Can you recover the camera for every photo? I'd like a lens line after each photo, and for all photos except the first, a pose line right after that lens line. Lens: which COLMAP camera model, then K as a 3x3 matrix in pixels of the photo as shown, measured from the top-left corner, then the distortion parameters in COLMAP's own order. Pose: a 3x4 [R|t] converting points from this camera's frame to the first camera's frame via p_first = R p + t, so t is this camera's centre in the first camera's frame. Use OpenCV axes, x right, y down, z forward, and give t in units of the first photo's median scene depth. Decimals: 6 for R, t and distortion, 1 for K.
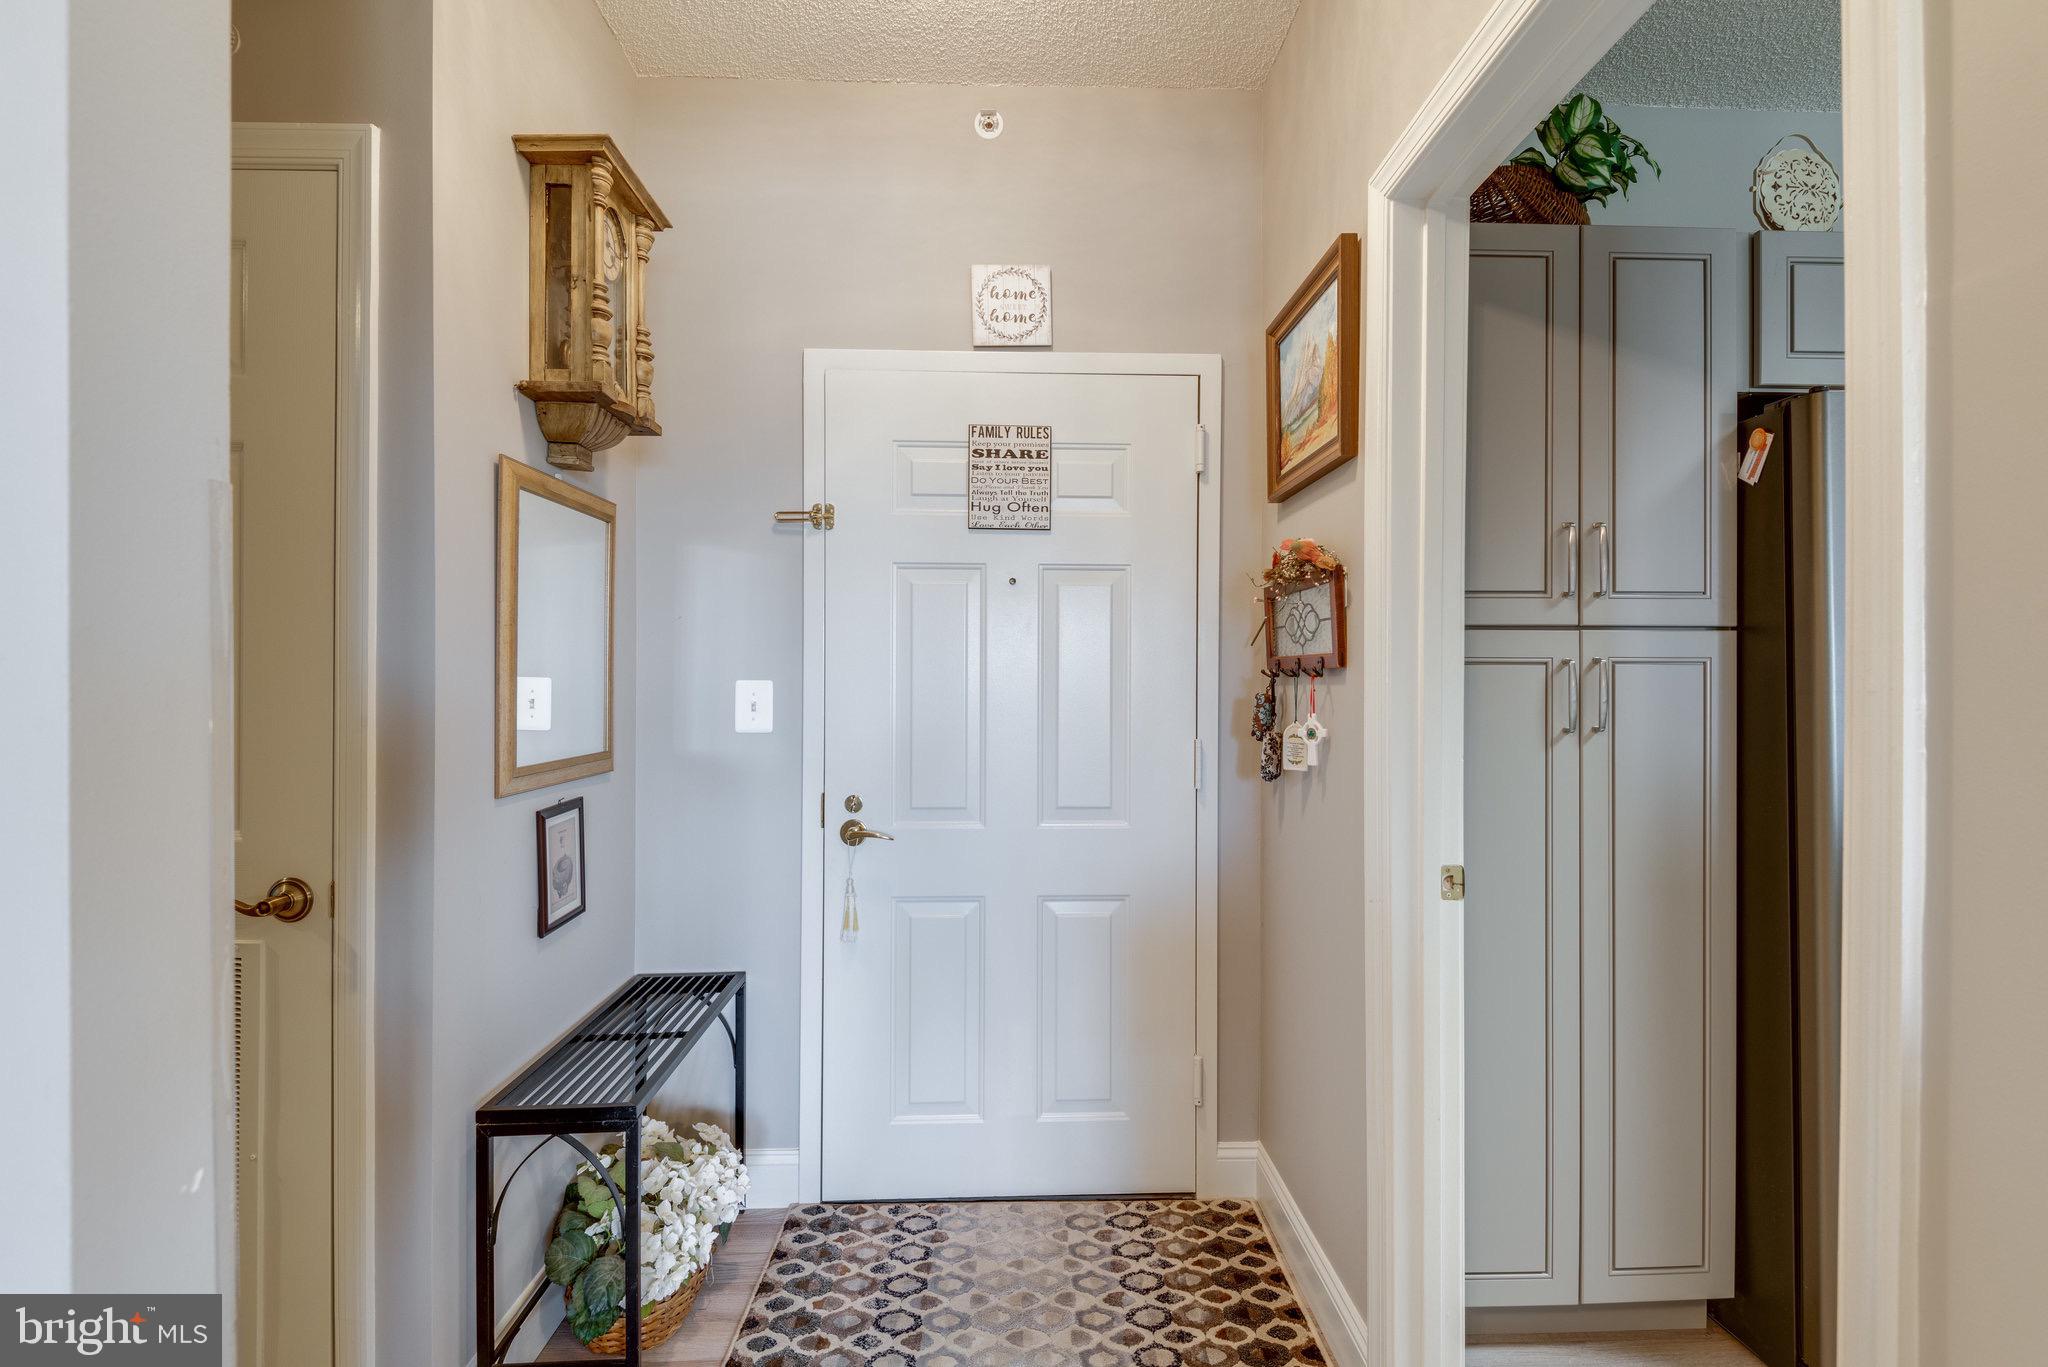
lens RADIAL K [[987.8, 0, 1034.5], [0, 987.8, 683.8], [0, 0, 1]] dist [0.028220, -0.022367]
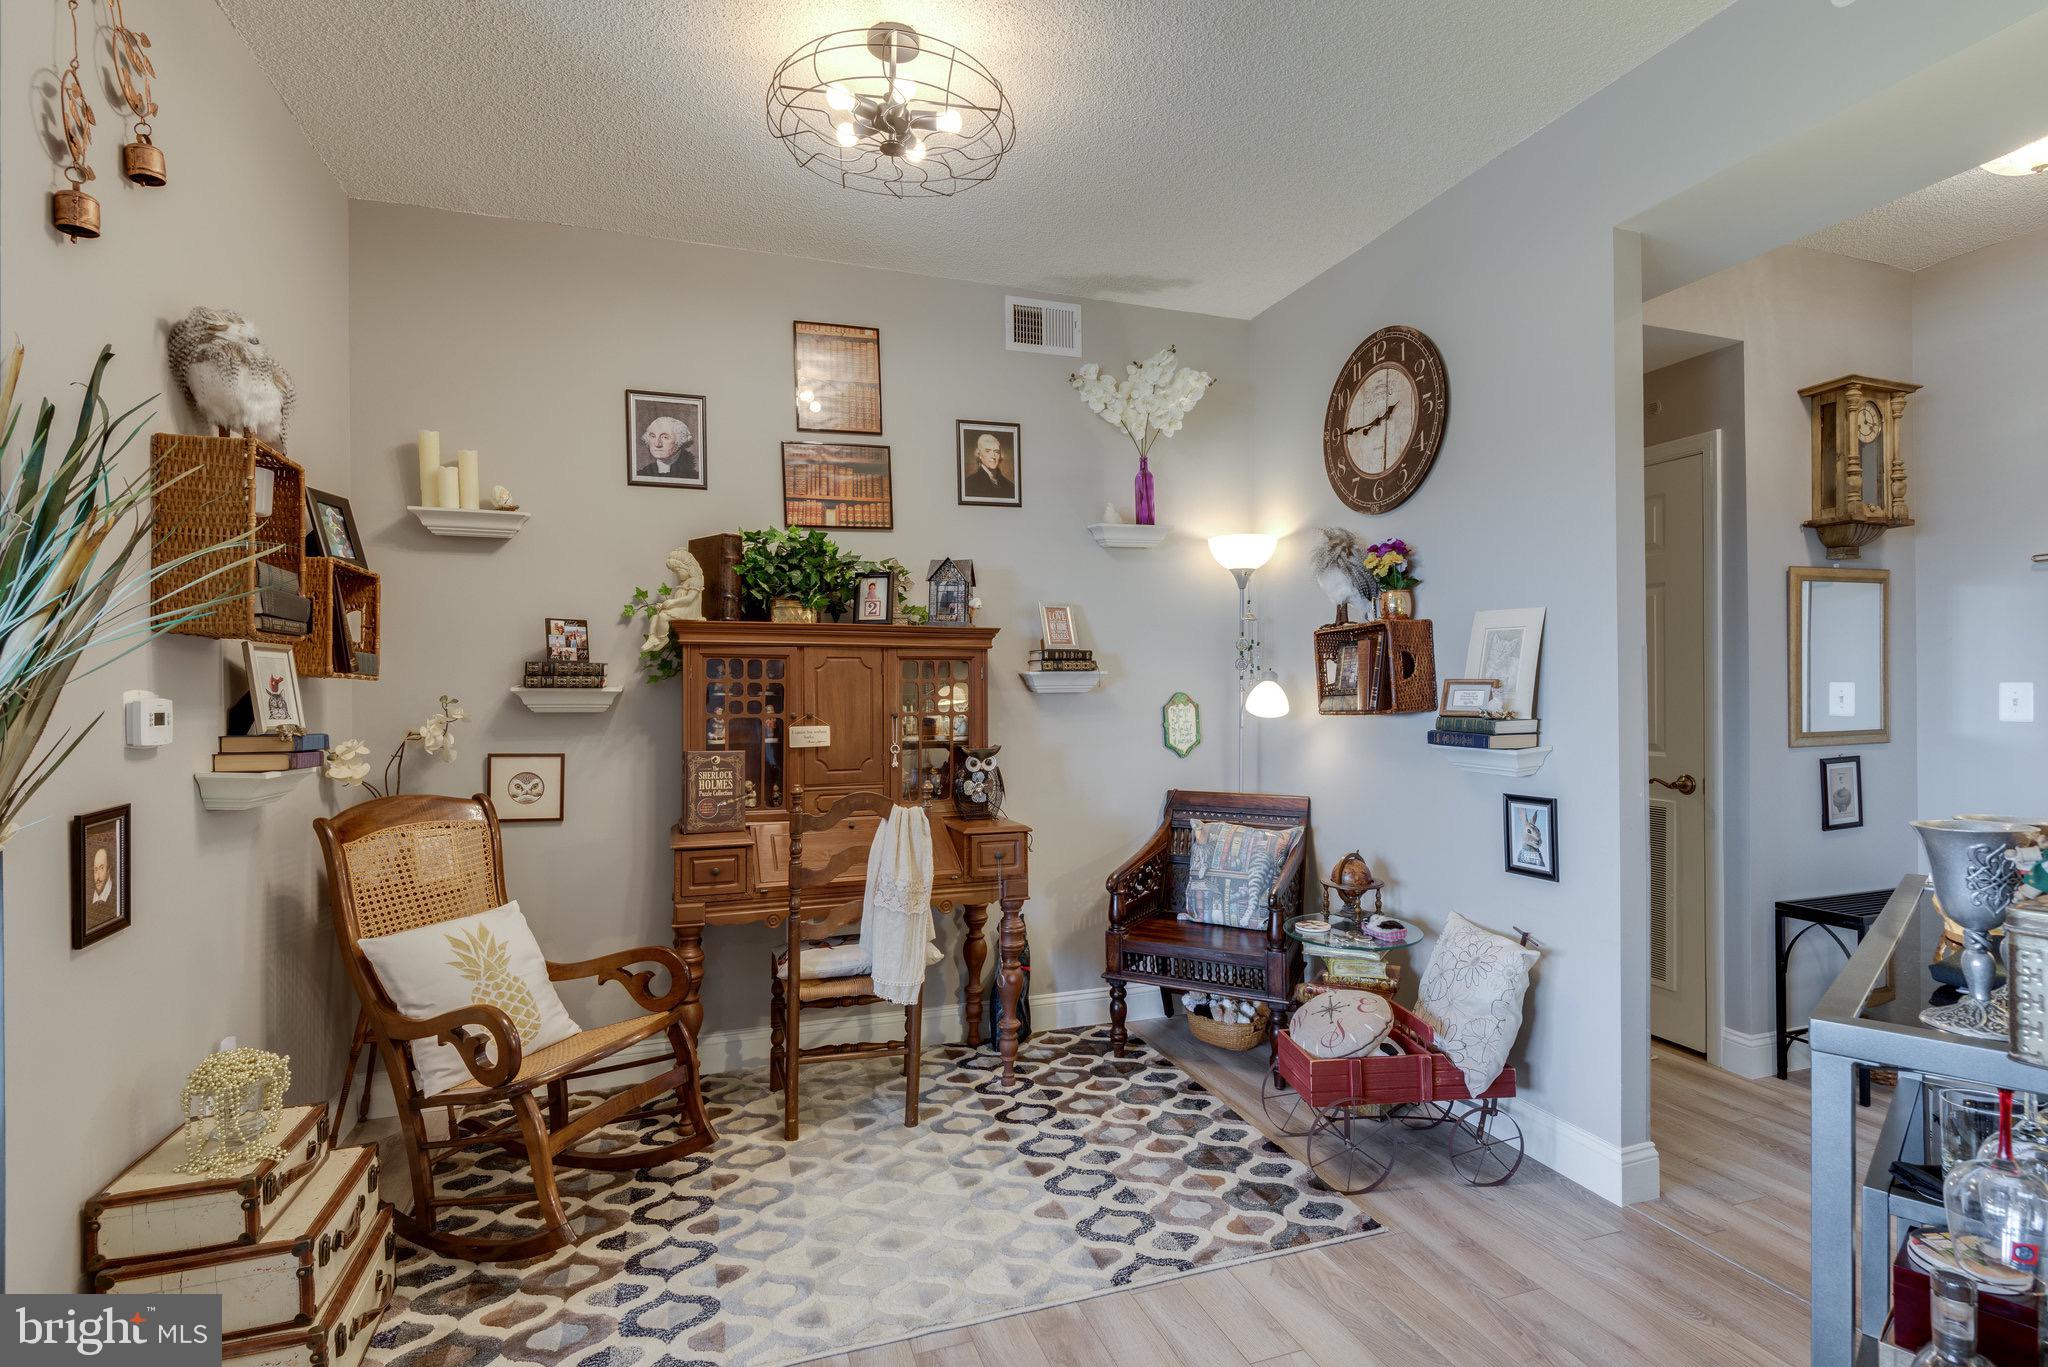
lens RADIAL K [[987.8, 0, 1034.5], [0, 987.8, 683.8], [0, 0, 1]] dist [0.028220, -0.022367]
pose [[0.300112, -0.008056, -0.953870, 0.773600], [0.008648, 0.999946, -0.005725, -0.007155], [0.953865, -0.006531, 0.300165, -0.868061]]
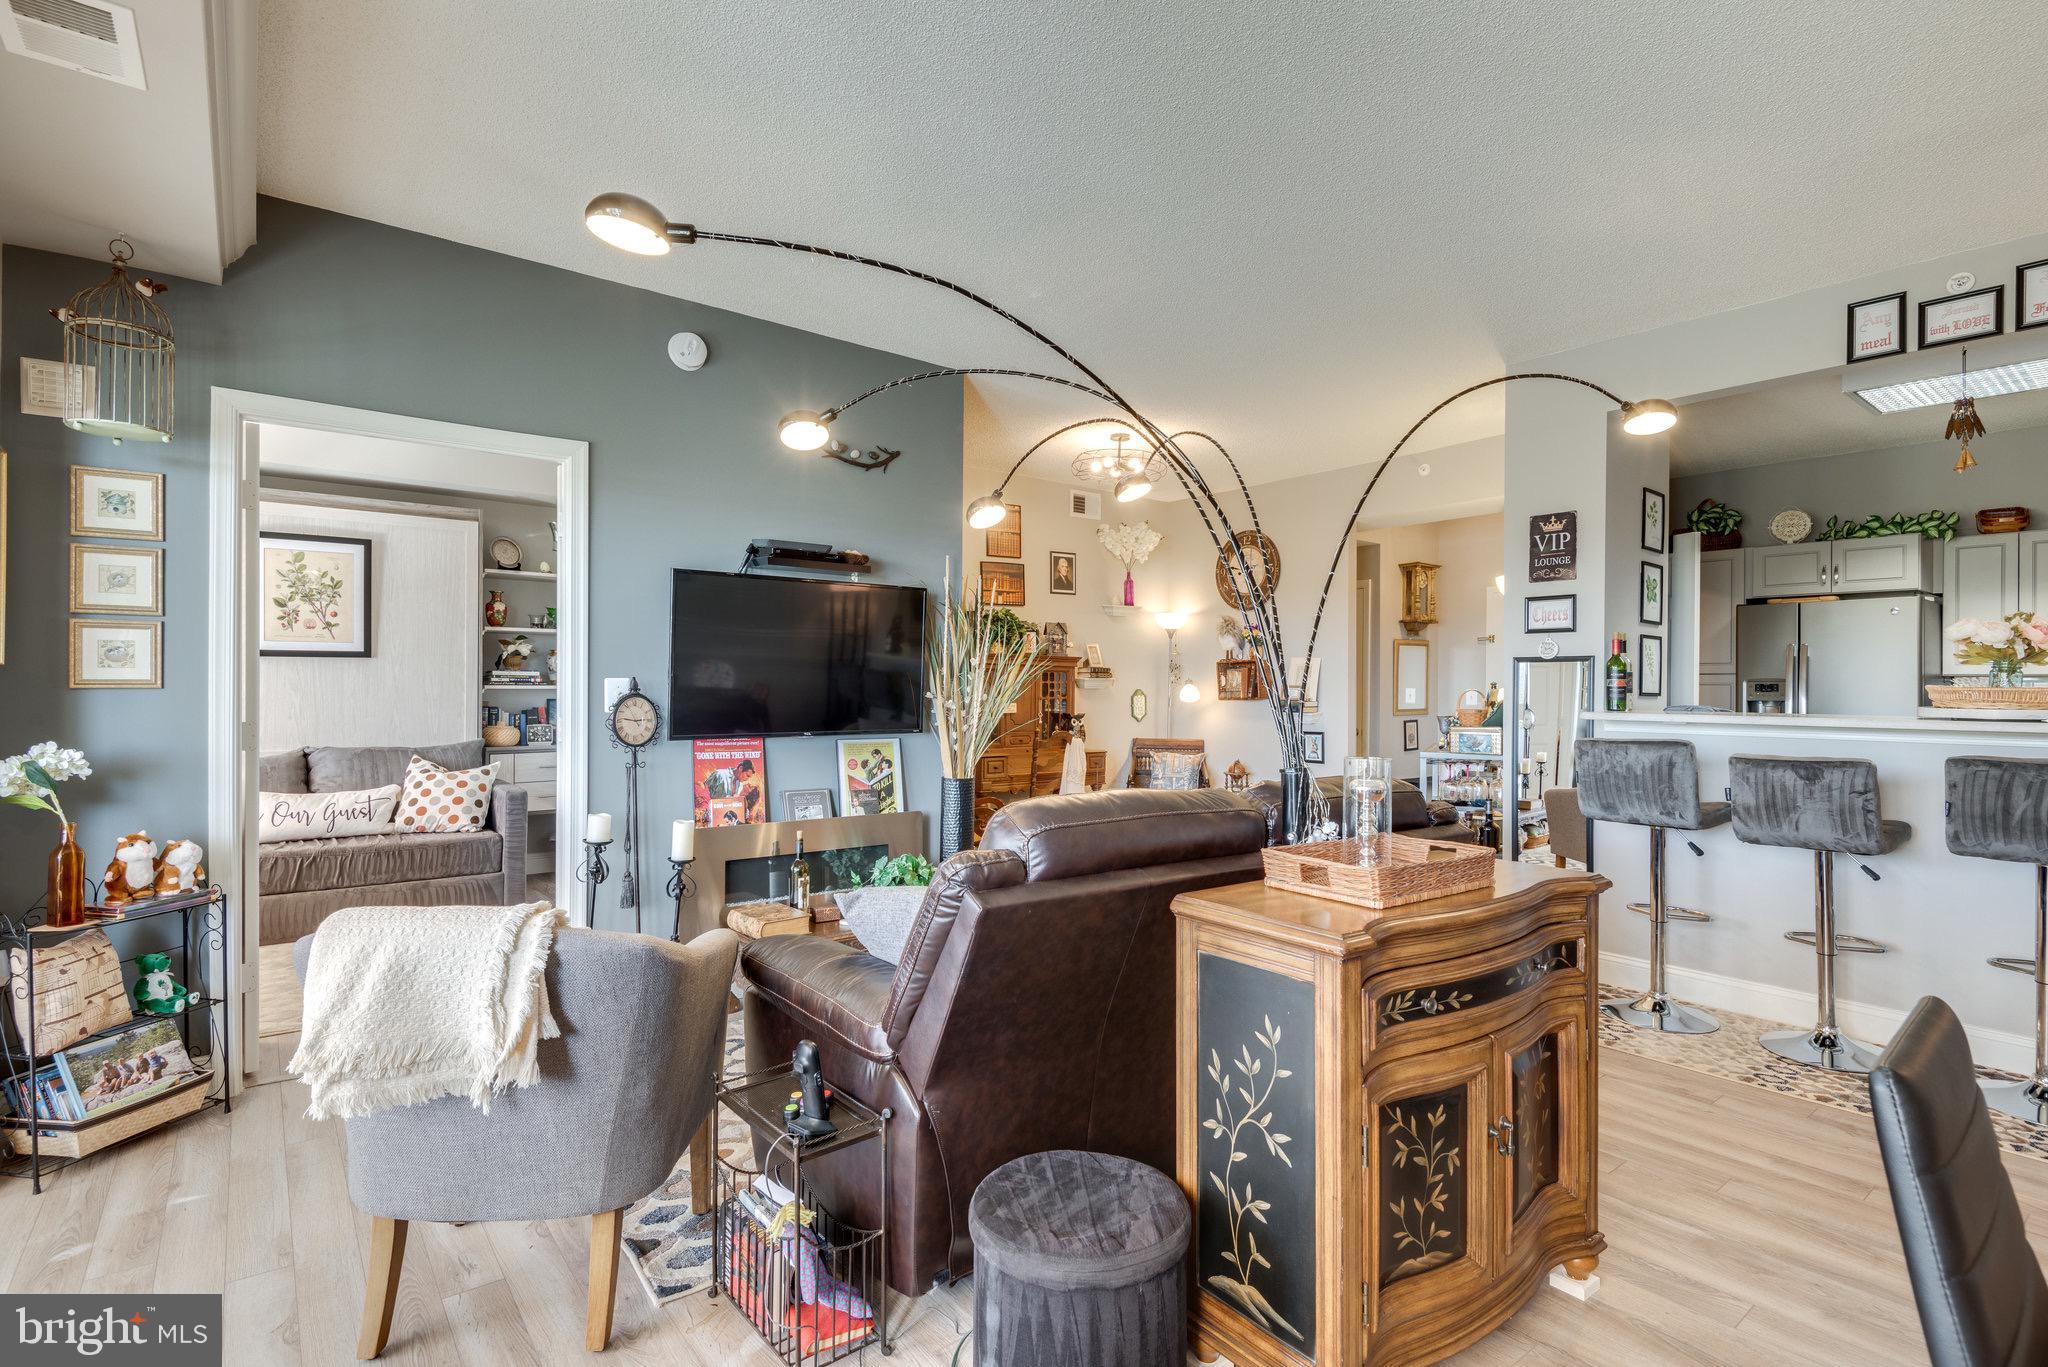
lens RADIAL K [[987.8, 0, 1034.5], [0, 987.8, 683.8], [0, 0, 1]] dist [0.028220, -0.022367]
pose [[0.598531, -0.000357, -0.801100, 1.899626], [-0.004190, 0.999985, -0.003577, -0.005057], [0.801089, 0.005498, 0.598520, -2.726702]]
